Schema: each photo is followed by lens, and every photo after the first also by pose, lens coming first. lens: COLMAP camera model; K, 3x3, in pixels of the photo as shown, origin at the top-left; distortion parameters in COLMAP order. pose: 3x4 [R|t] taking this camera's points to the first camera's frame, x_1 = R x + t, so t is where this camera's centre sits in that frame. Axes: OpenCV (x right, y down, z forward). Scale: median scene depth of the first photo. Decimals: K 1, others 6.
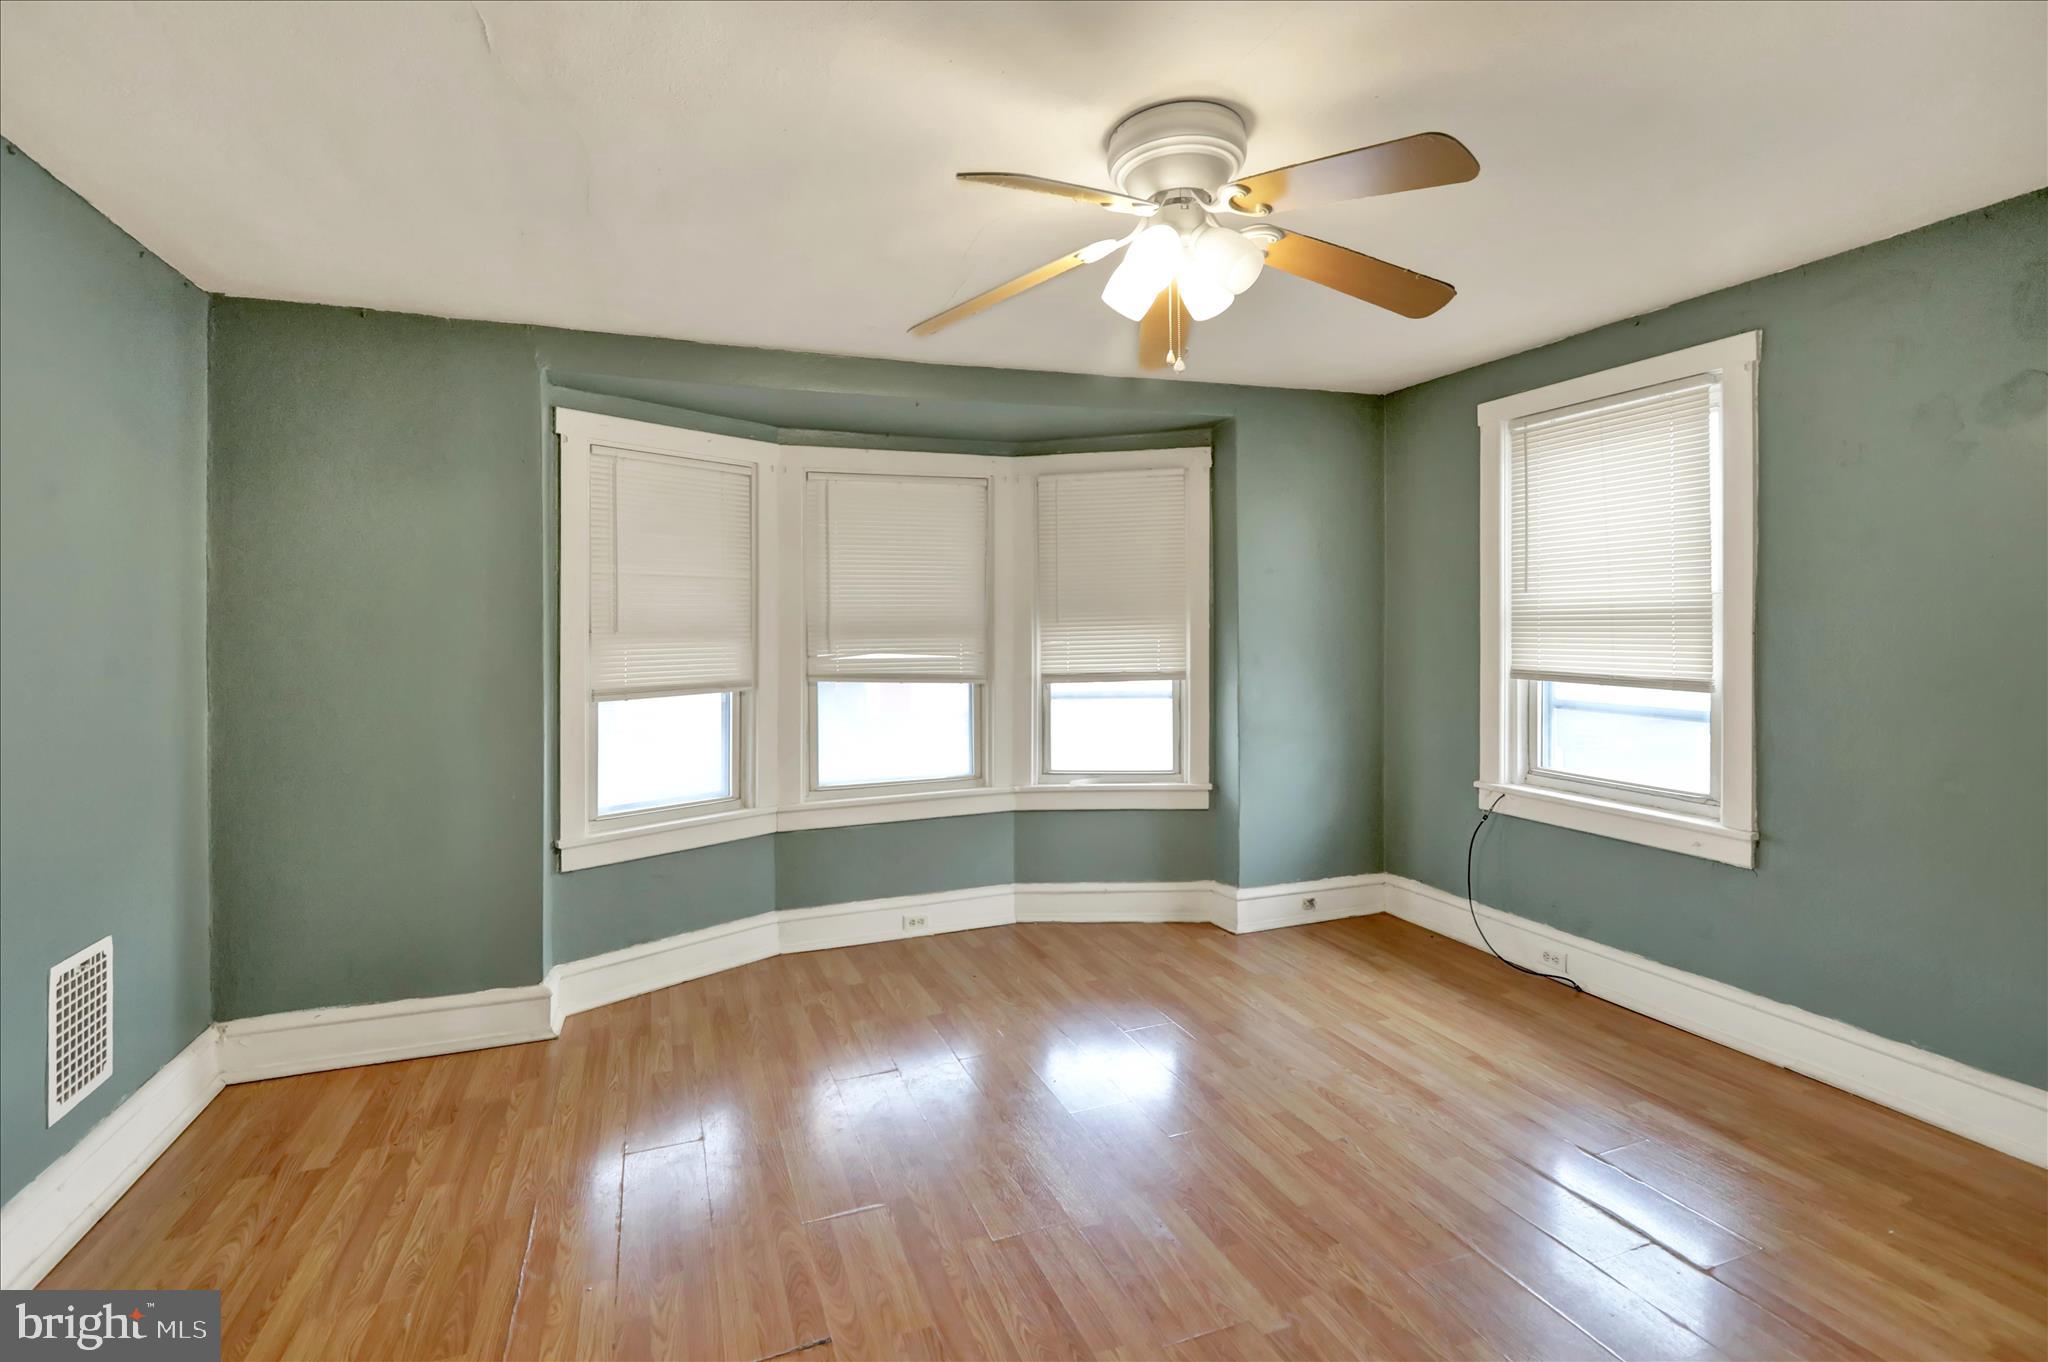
lens RADIAL K [[961.7, 0, 1037.1], [0, 961.7, 637.9], [0, 0, 1]] dist [0.009291, 0.000235]
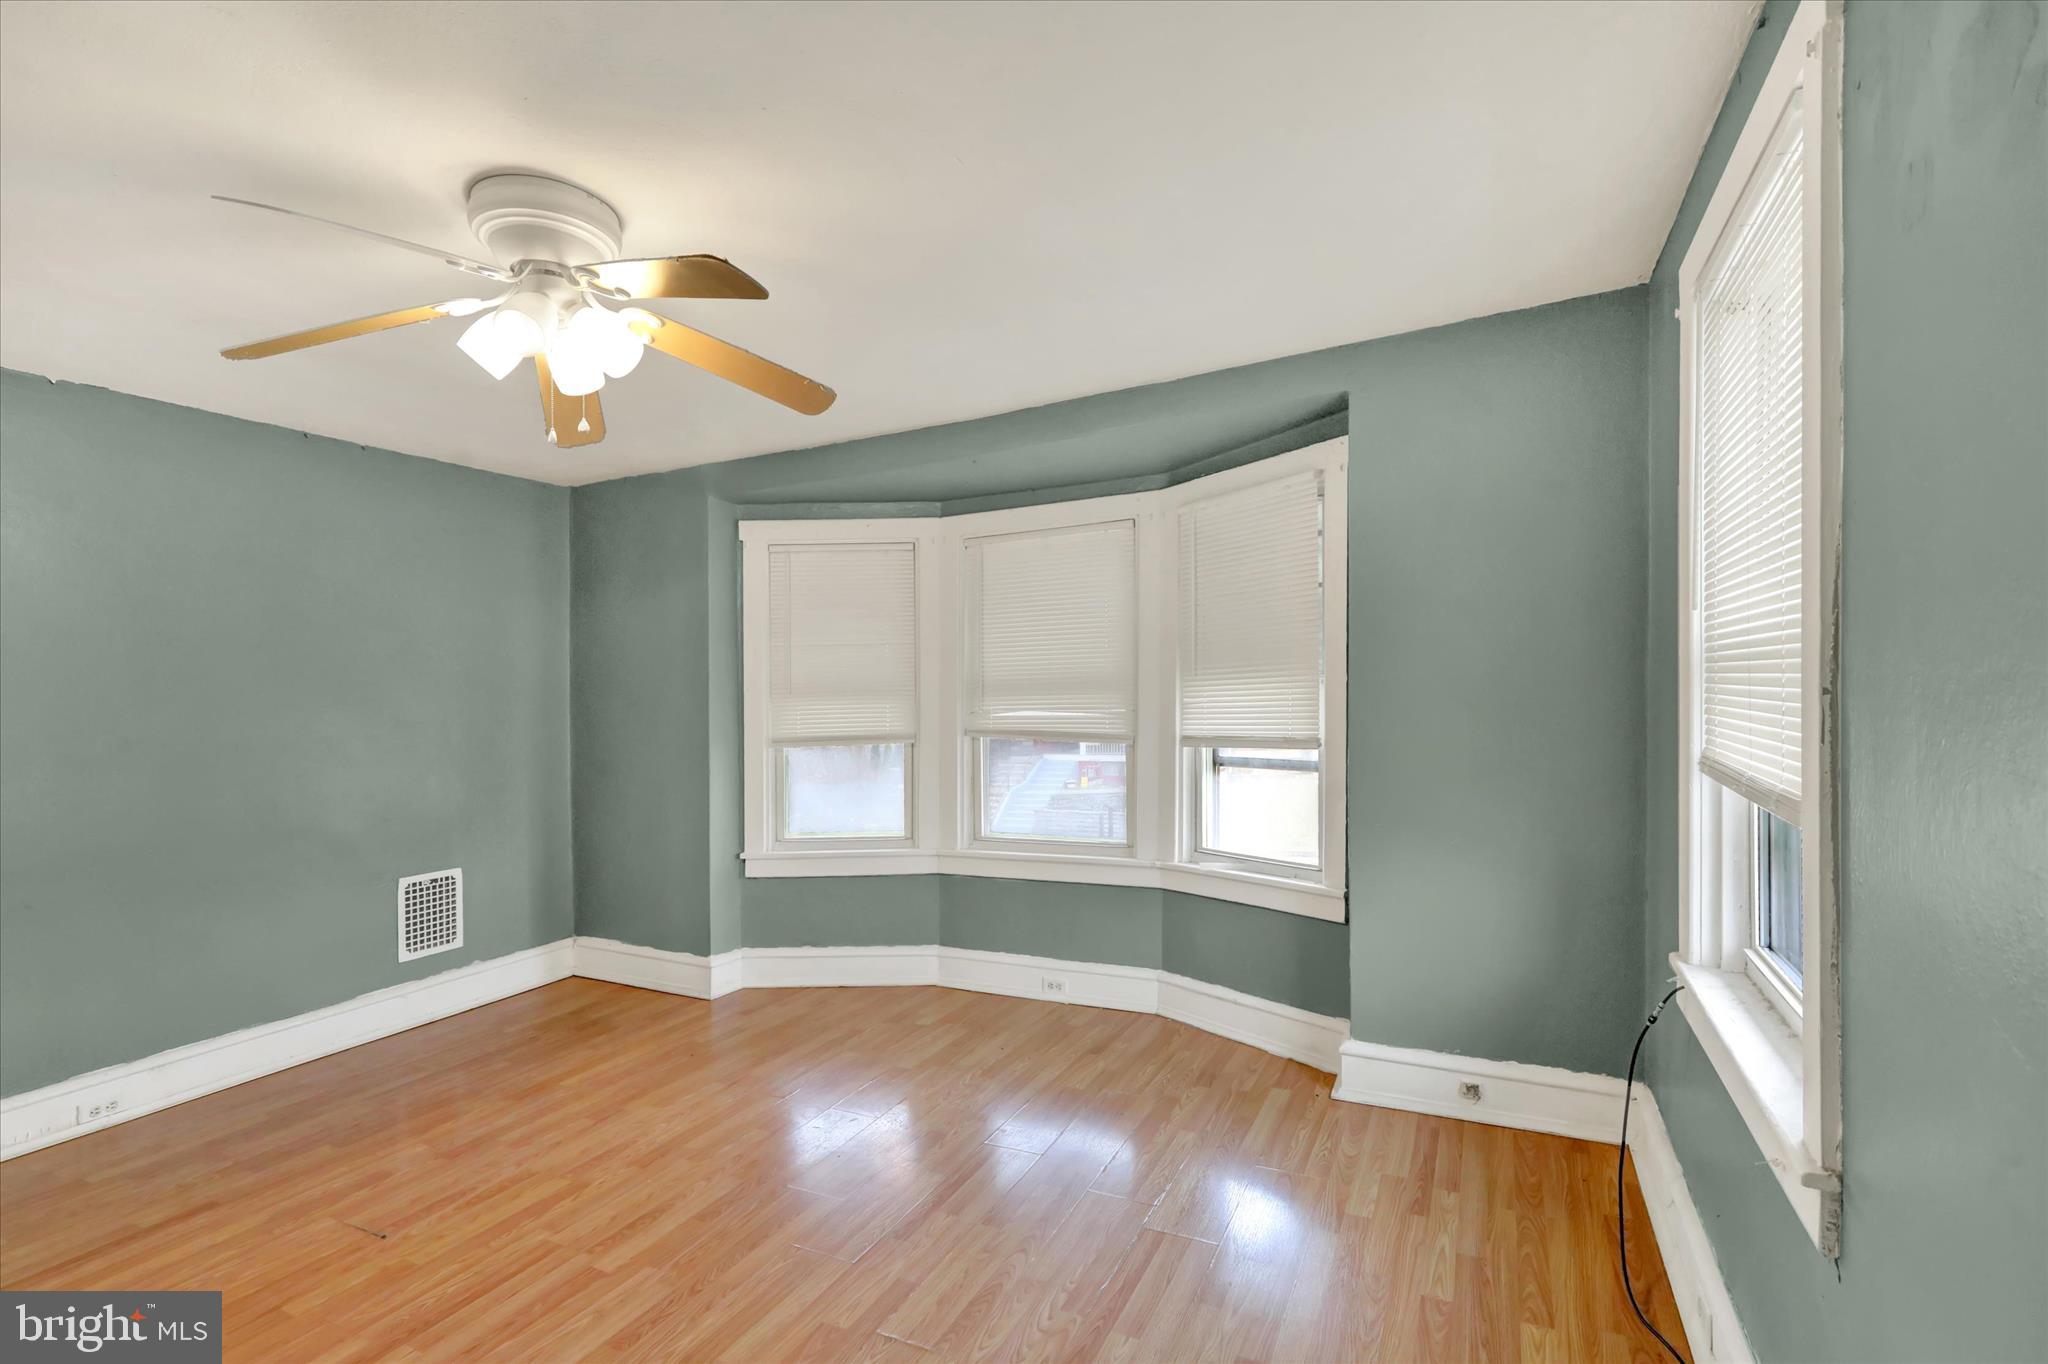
lens RADIAL K [[948.8, 0, 1027.4], [0, 948.8, 688.2], [0, 0, 1]] dist [0.000599, 0.000356]
pose [[0.672296, -0.008689, -0.740231, 0.753364], [0.008362, 0.999956, -0.004143, -0.004161], [0.740235, -0.003404, 0.672339, 0.440878]]
